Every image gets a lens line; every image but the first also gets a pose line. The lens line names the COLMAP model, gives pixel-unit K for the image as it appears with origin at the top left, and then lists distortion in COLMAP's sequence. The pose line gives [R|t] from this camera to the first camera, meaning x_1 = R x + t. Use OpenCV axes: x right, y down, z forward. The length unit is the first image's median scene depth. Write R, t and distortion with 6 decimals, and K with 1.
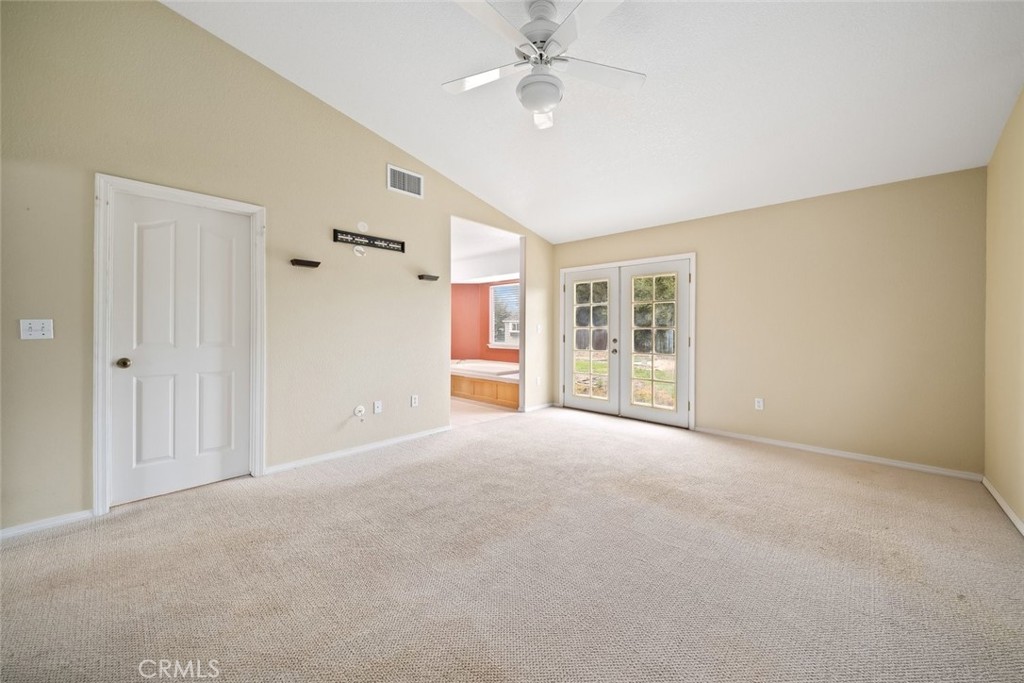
lens RADIAL K [[382.7, 0, 514.8], [0, 382.7, 328.8], [0, 0, 1]] dist [0.000104, 0.000051]
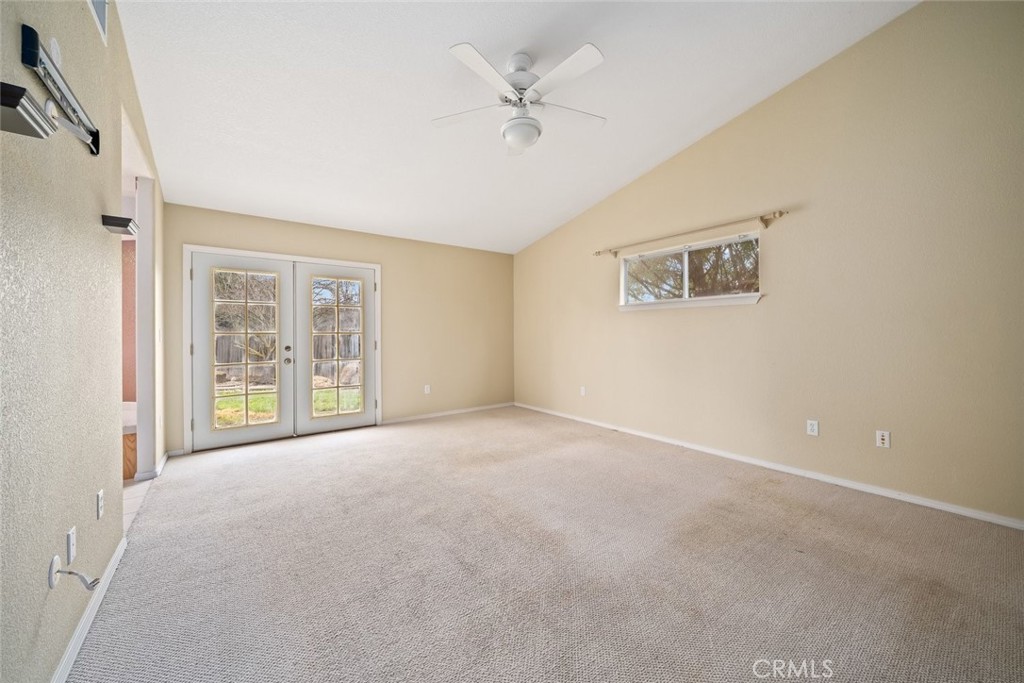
lens RADIAL K [[382.7, 0, 514.8], [0, 382.7, 328.8], [0, 0, 1]] dist [0.000104, 0.000051]
pose [[0.167716, 0.005256, 0.985821, -0.546930], [0.007645, 0.999949, -0.006632, -0.002506], [-0.985806, 0.008649, 0.167668, 0.416173]]
